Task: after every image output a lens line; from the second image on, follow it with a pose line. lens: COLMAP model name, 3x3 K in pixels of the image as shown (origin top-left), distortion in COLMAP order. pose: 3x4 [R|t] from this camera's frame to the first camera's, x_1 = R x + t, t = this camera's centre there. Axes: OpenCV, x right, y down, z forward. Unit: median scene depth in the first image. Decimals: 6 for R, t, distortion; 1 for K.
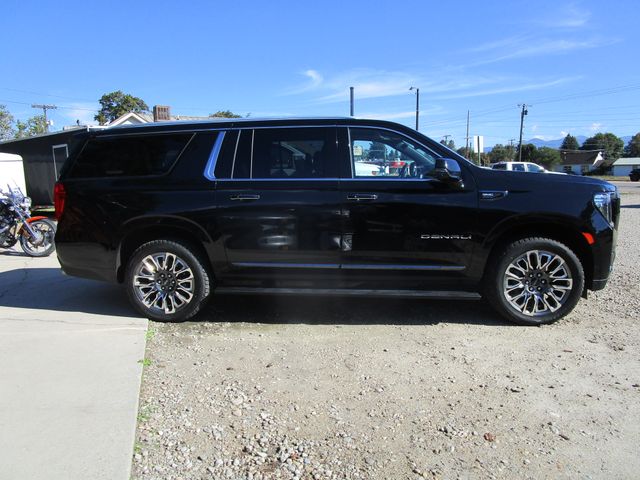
lens RADIAL K [[451.6, 0, 319.7], [0, 451.6, 237.7], [0, 0, 1]] dist [-0.025739, -0.009581]
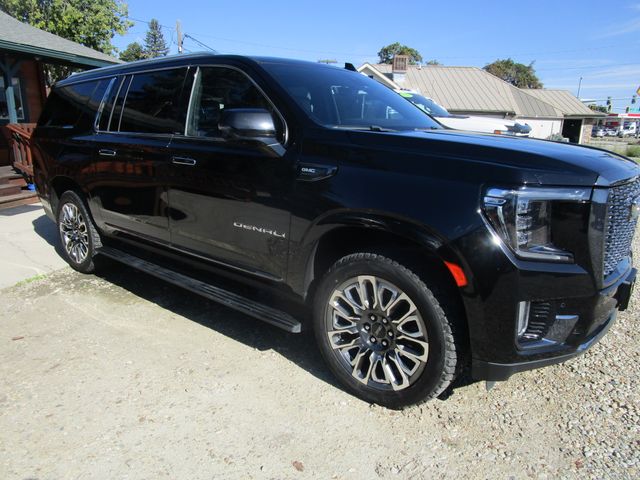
lens RADIAL K [[451.6, 0, 319.8], [0, 451.6, 241.7], [0, 0, 1]] dist [-0.025739, -0.009581]
pose [[0.829360, 0.162612, -0.534527, 0.713500], [-0.103758, 0.984894, 0.138632, -0.084929], [0.548996, -0.059515, 0.833704, 0.492109]]
